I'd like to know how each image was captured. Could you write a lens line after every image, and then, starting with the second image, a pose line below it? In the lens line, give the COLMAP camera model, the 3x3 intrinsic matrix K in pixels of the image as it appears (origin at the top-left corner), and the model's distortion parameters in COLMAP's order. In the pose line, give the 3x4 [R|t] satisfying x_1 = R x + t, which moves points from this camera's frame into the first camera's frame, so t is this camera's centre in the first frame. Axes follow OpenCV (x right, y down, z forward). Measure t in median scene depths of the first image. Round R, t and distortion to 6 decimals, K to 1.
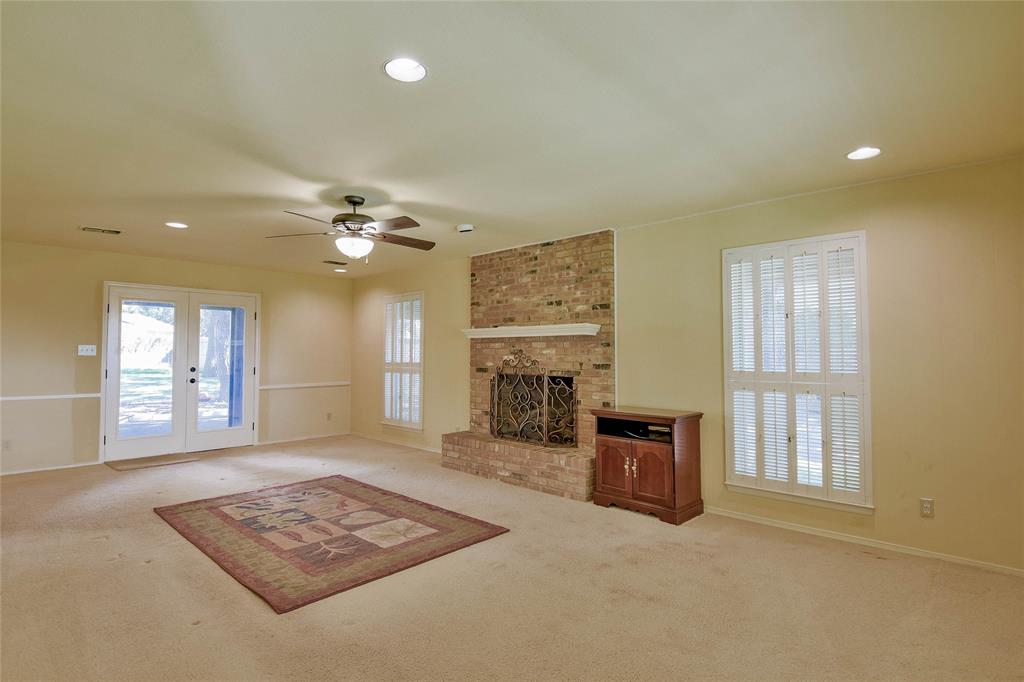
lens RADIAL K [[511.6, 0, 507.5], [0, 511.6, 335.2], [0, 0, 1]] dist [0.015977, -0.031600]
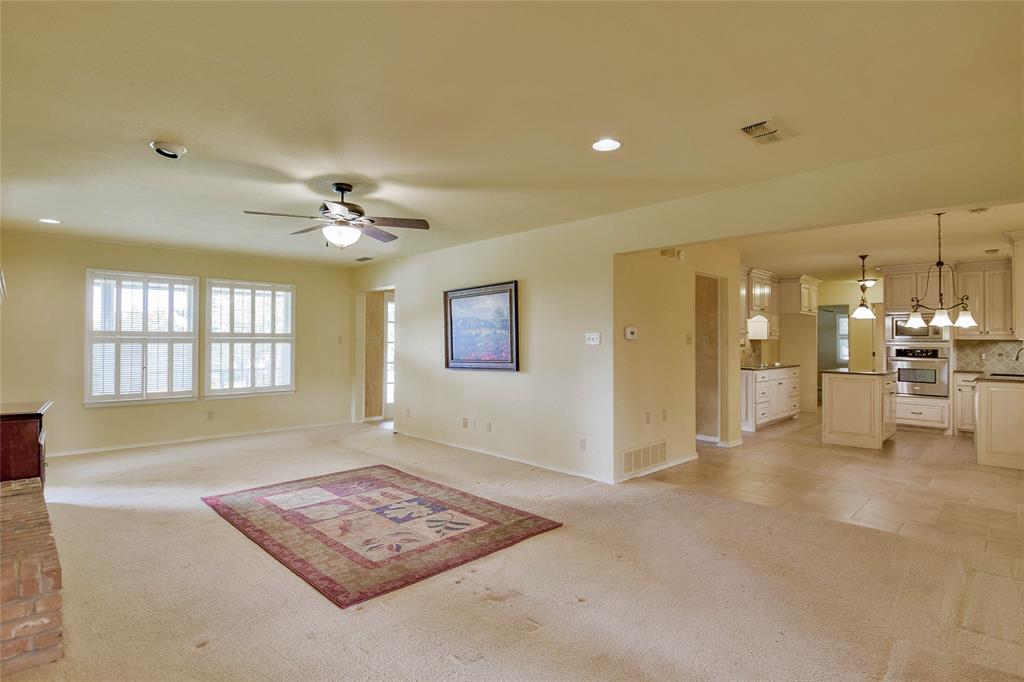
lens RADIAL K [[511.6, 0, 507.5], [0, 511.6, 335.2], [0, 0, 1]] dist [0.015977, -0.031600]
pose [[-0.999328, -0.004263, 0.036414, -0.508166], [-0.006090, 0.998720, -0.050208, 0.052623], [-0.036153, -0.050396, -0.998075, 1.518635]]
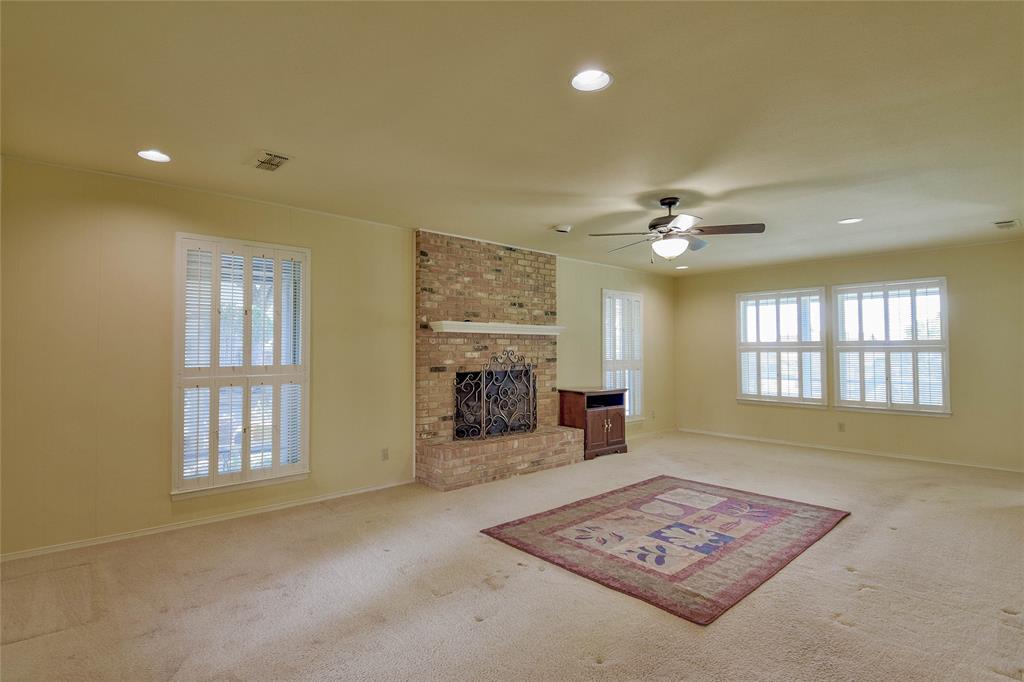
lens RADIAL K [[511.6, 0, 507.5], [0, 511.6, 335.2], [0, 0, 1]] dist [0.015977, -0.031600]
pose [[0.074349, 0.024868, 0.996922, -1.039849], [-0.038842, 0.999003, -0.022023, 0.029499], [-0.996476, -0.037085, 0.075241, 0.957340]]
